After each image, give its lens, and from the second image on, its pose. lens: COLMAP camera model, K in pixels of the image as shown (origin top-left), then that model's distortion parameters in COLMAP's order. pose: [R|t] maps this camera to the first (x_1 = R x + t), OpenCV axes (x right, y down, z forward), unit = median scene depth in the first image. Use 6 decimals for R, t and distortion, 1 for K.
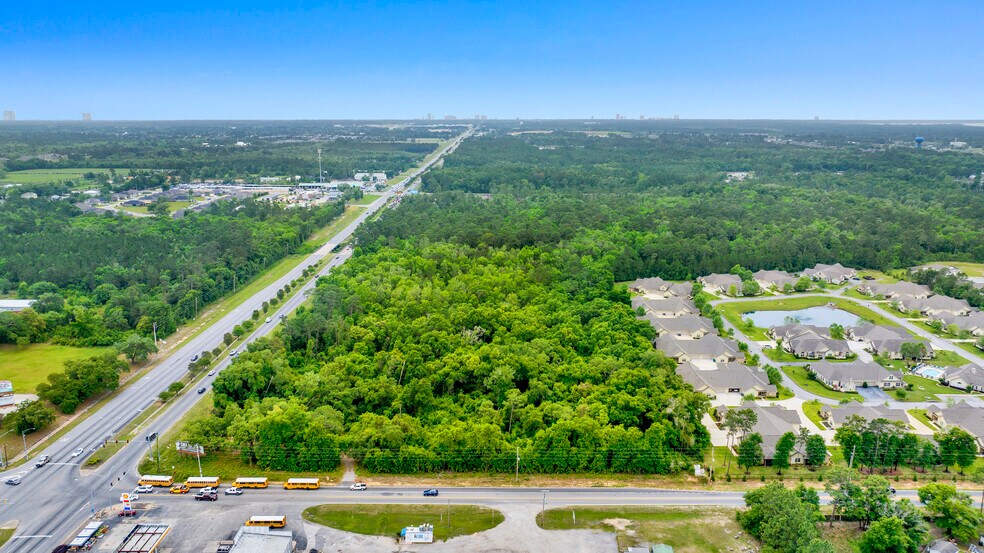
lens RADIAL K [[699.2, 0, 492.0], [0, 699.2, 276.5], [0, 0, 1]] dist [-0.020963, 0.004261]
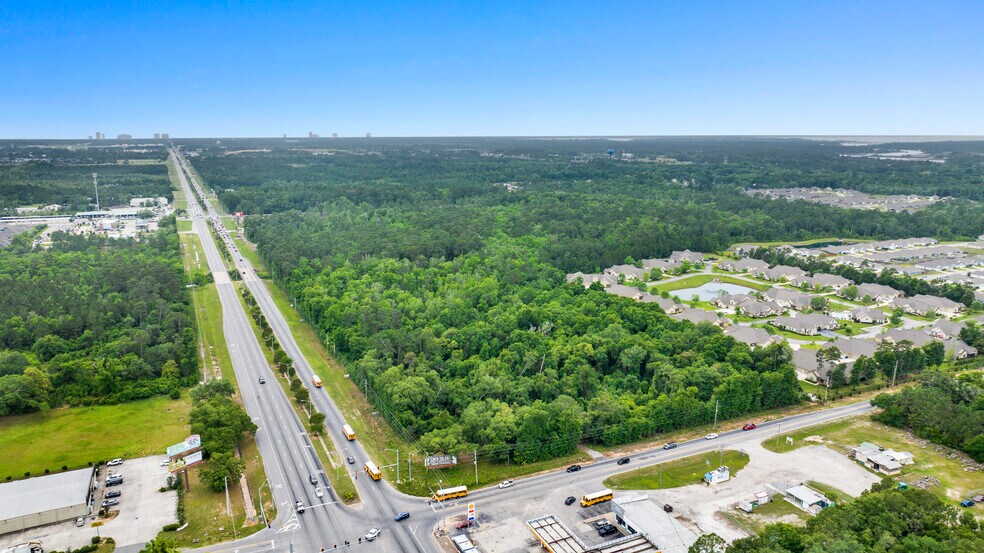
lens RADIAL K [[687.6, 0, 494.3], [0, 687.6, 273.2], [0, 0, 1]] dist [-0.030813, 0.029691]
pose [[0.902532, -0.087999, 0.421536, -0.459014], [0.098746, 0.995106, -0.003684, -0.008991], [-0.419148, 0.044950, 0.906804, 0.028995]]
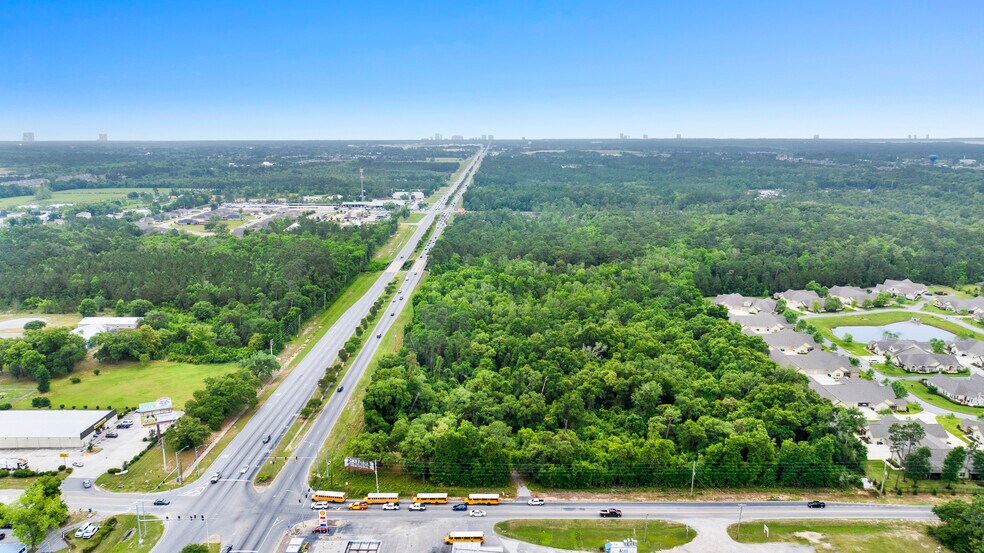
lens RADIAL K [[687.6, 0, 494.3], [0, 687.6, 273.2], [0, 0, 1]] dist [-0.030813, 0.029691]
pose [[0.999994, -0.002809, -0.001817, -0.141632], [0.002756, 0.999596, -0.028293, -0.001344], [0.001895, 0.028287, 0.999598, -0.002328]]
